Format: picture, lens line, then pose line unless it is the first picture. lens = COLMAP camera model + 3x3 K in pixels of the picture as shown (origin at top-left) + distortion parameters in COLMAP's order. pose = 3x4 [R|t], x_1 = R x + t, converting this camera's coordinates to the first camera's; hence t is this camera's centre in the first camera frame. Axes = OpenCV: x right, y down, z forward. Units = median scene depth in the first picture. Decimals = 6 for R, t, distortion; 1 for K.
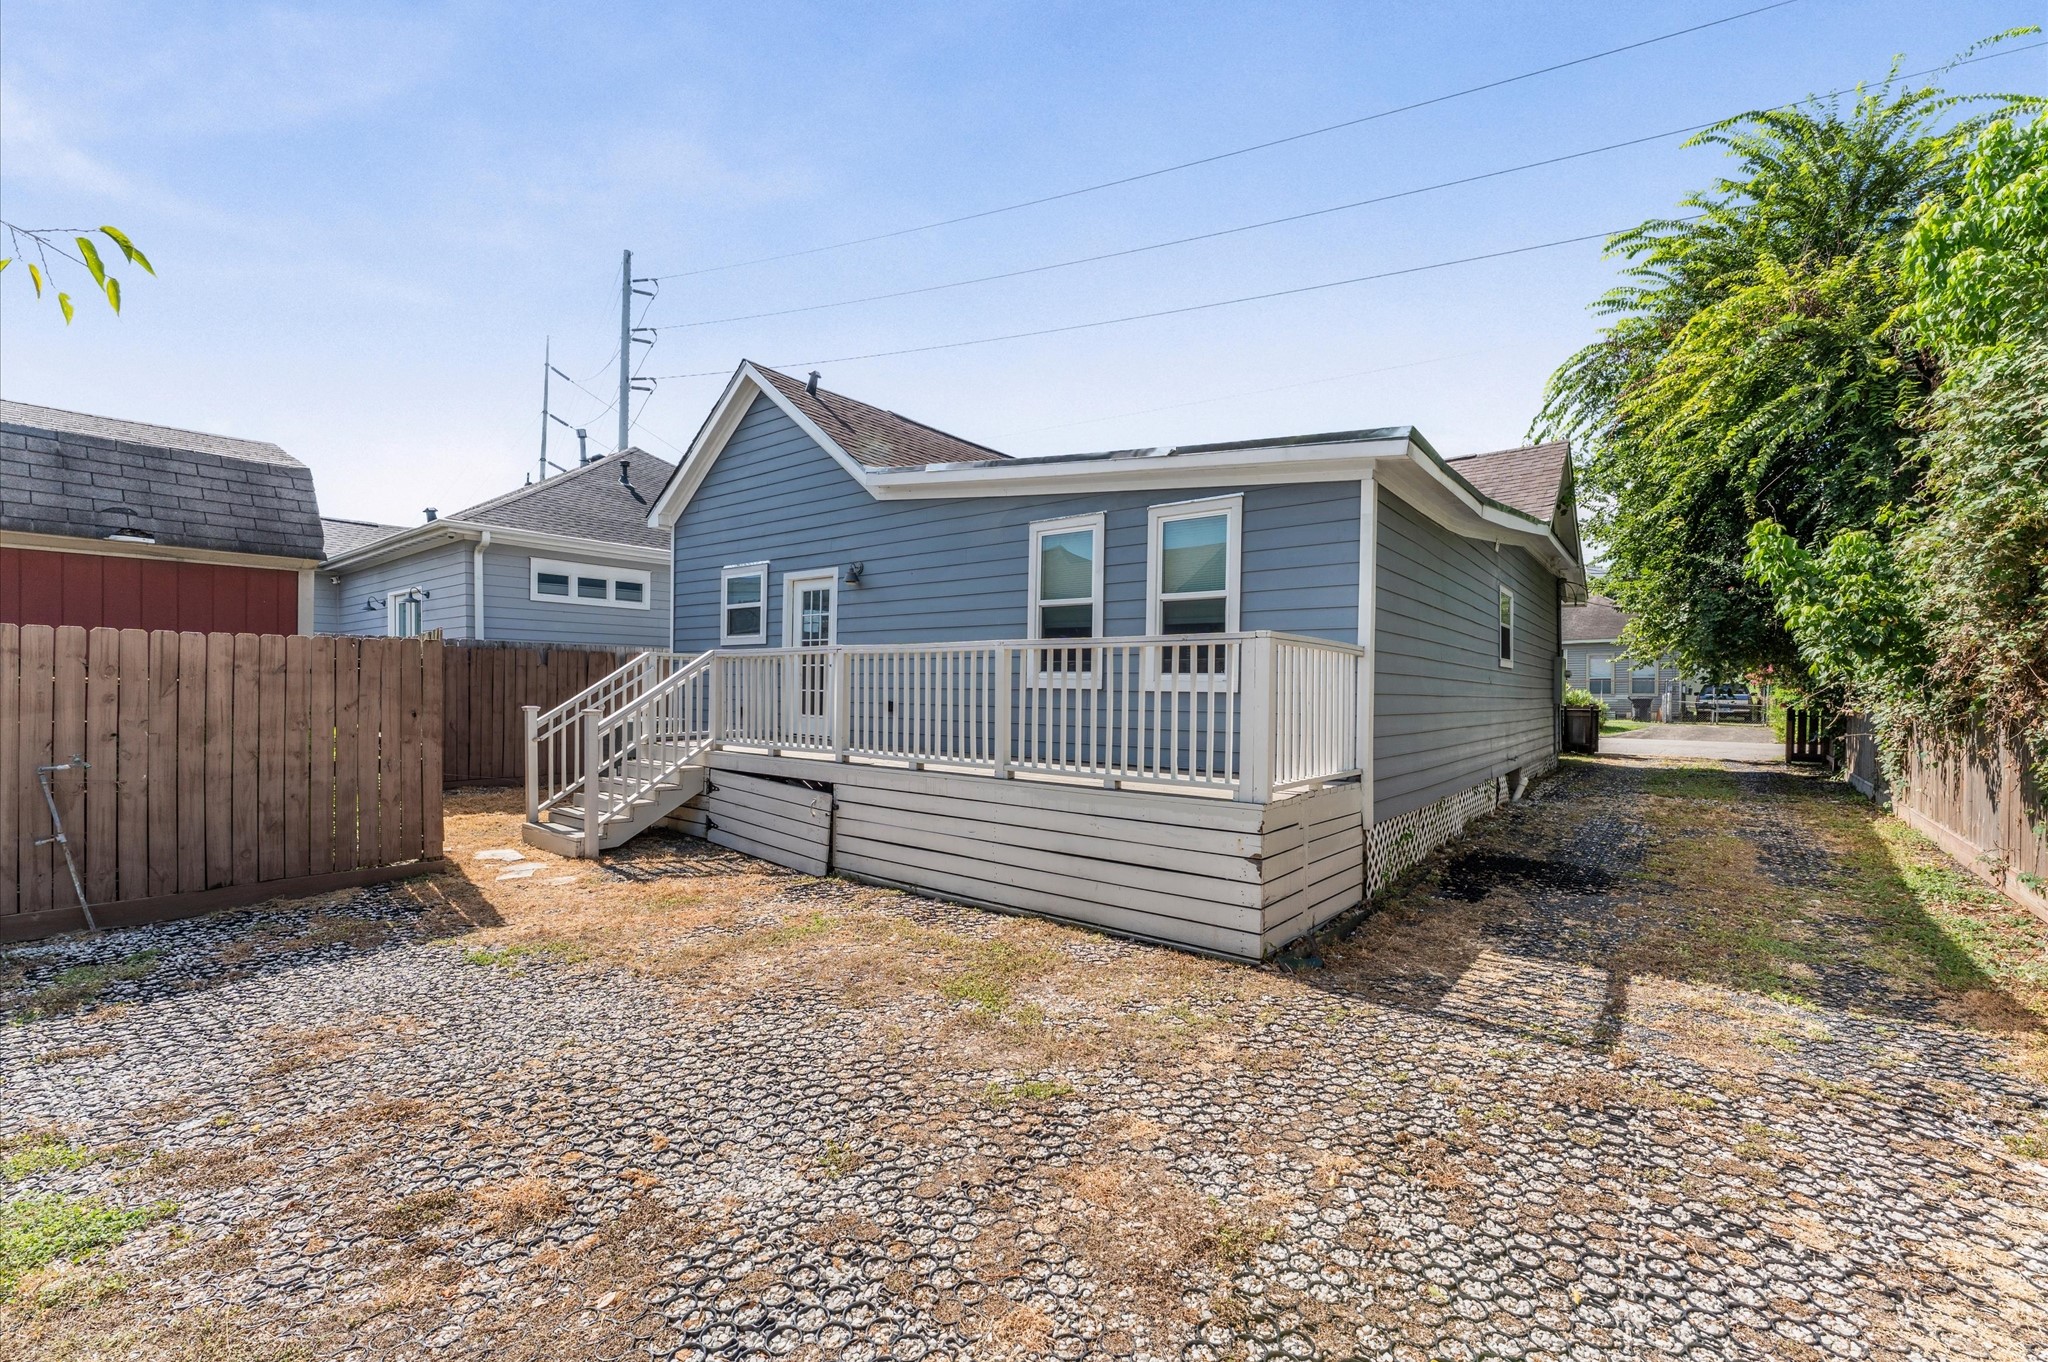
lens RADIAL K [[828.1, 0, 1031.2], [0, 828.1, 690.1], [0, 0, 1]] dist [0.003527, 0.000245]
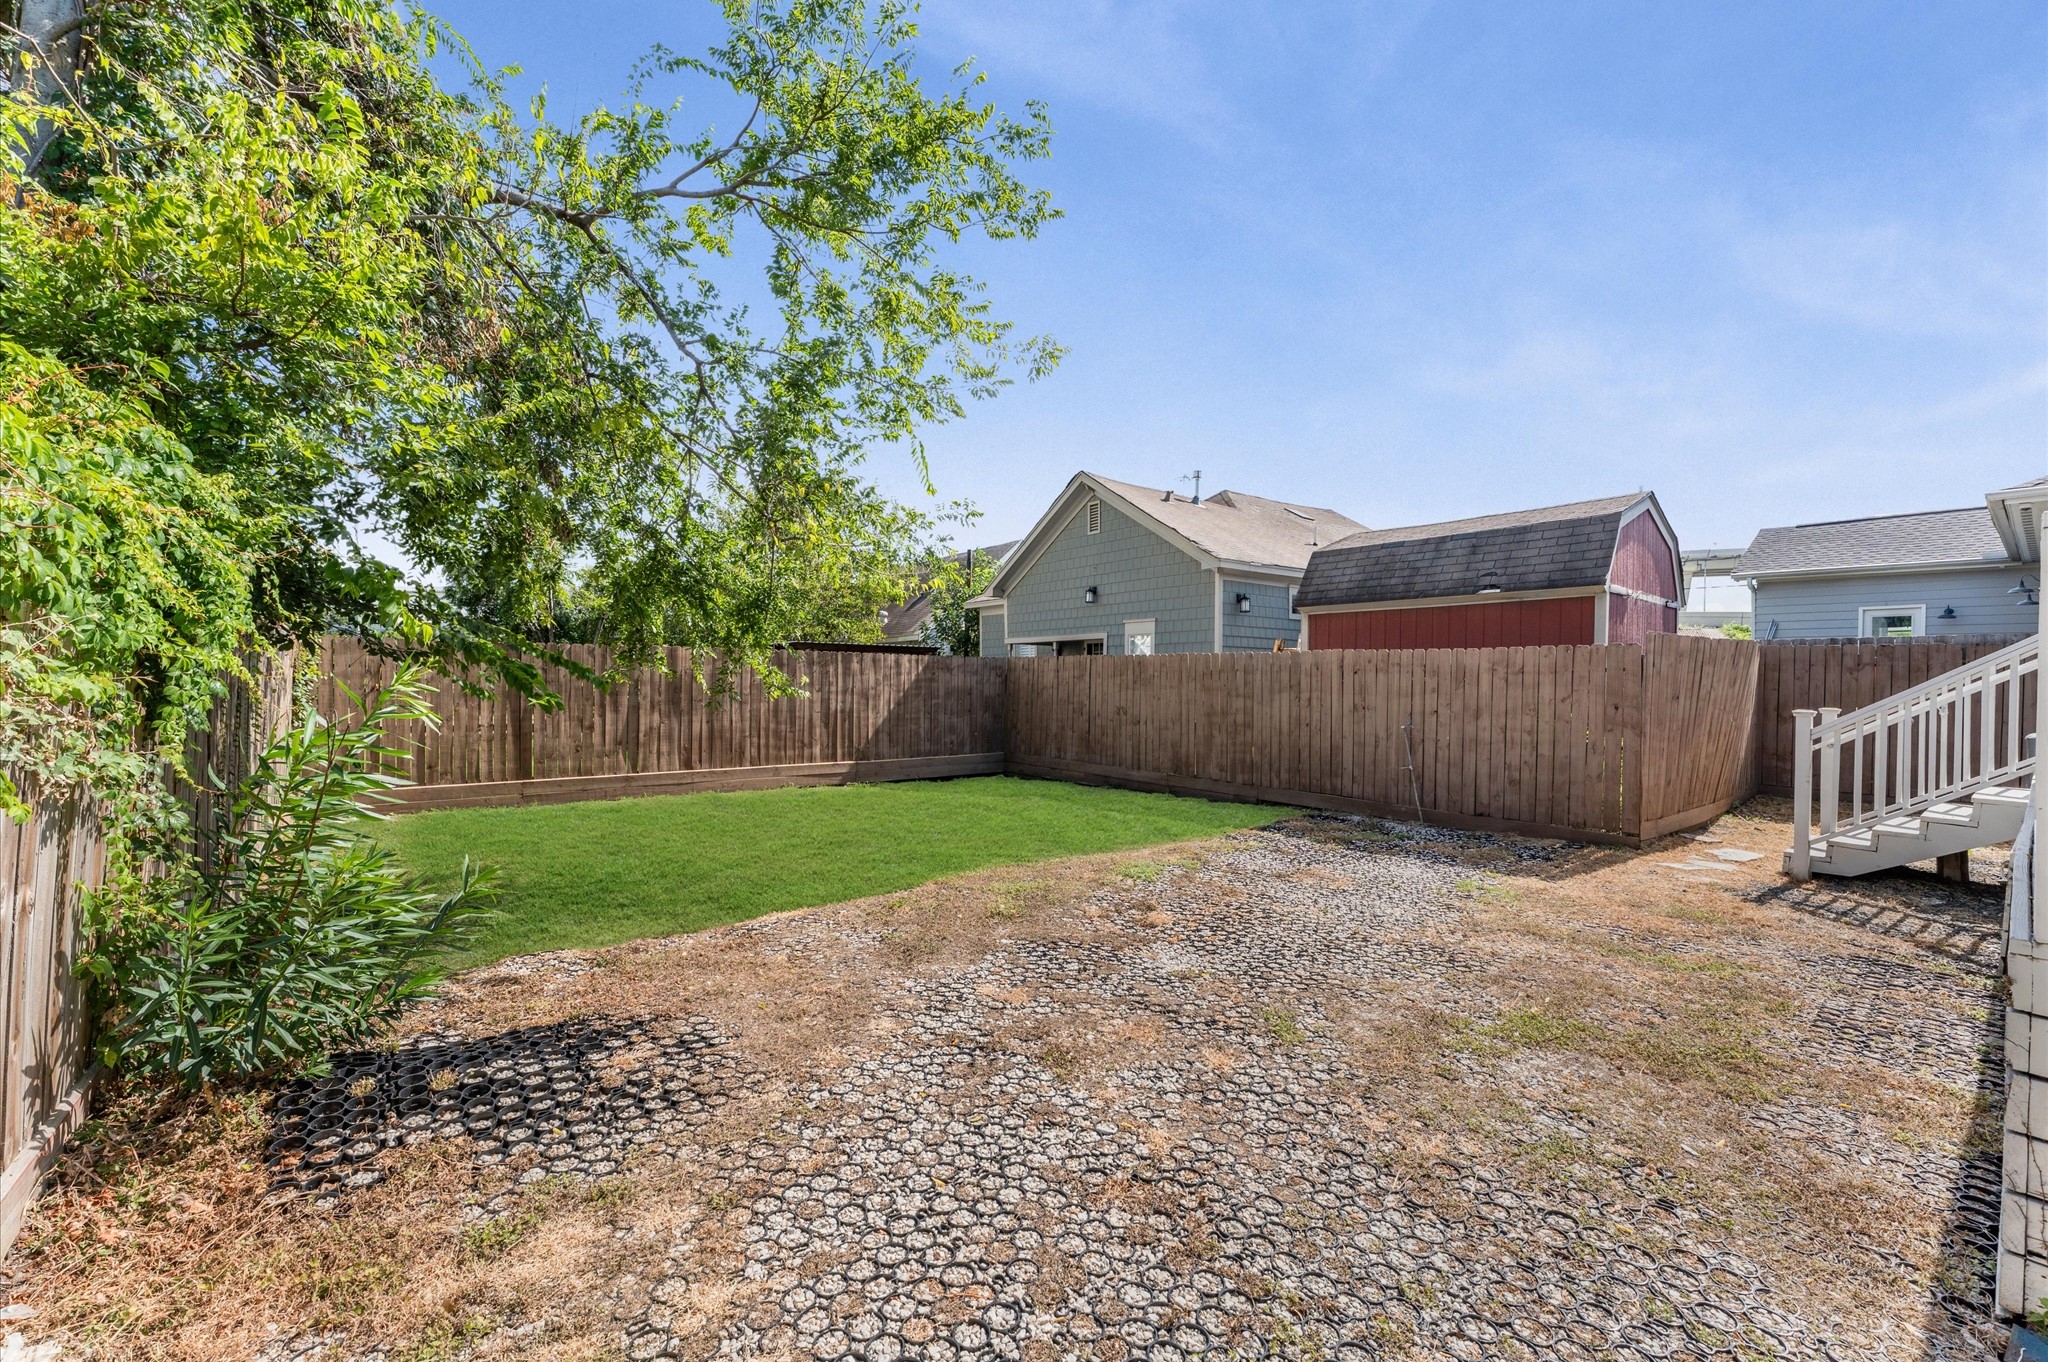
lens RADIAL K [[828.1, 0, 1031.9], [0, 828.1, 679.9], [0, 0, 1]] dist [0.003527, 0.000245]
pose [[-0.219182, -0.016655, -0.975542, 0.768946], [-0.018712, 0.999742, -0.012864, 0.028075], [0.975505, 0.015435, -0.219437, 0.603064]]
